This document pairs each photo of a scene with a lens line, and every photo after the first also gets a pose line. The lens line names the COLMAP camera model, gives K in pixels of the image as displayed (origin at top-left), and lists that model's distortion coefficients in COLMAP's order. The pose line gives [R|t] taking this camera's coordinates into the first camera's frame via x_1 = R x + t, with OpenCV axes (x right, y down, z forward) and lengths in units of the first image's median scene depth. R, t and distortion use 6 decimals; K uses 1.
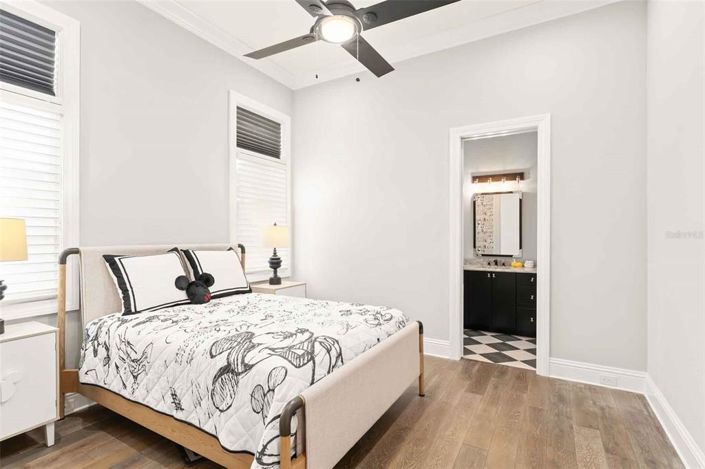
lens RADIAL K [[347.4, 0, 353.8], [0, 347.4, 235.0], [0, 0, 1]] dist [-0.001193, -0.000020]
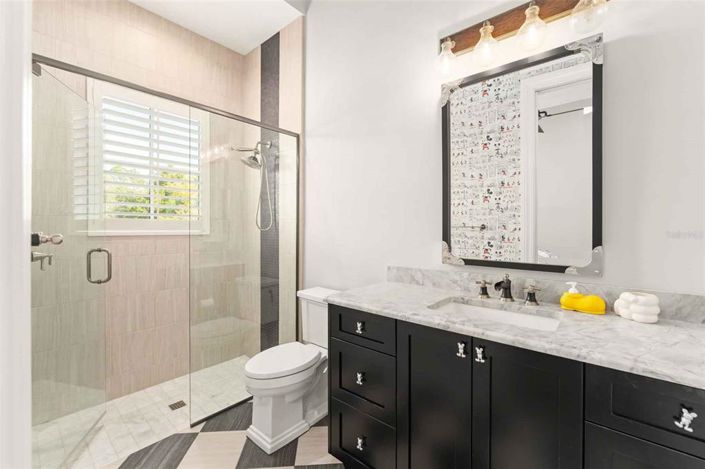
lens RADIAL K [[298.2, 0, 350.6], [0, 298.2, 233.0], [0, 0, 1]] dist [0.001541, 0.000027]
pose [[0.982323, 0.005347, -0.187116, 0.323402], [-0.002097, 0.999844, 0.017562, 0.025449], [0.187181, -0.016859, 0.982181, 0.714733]]
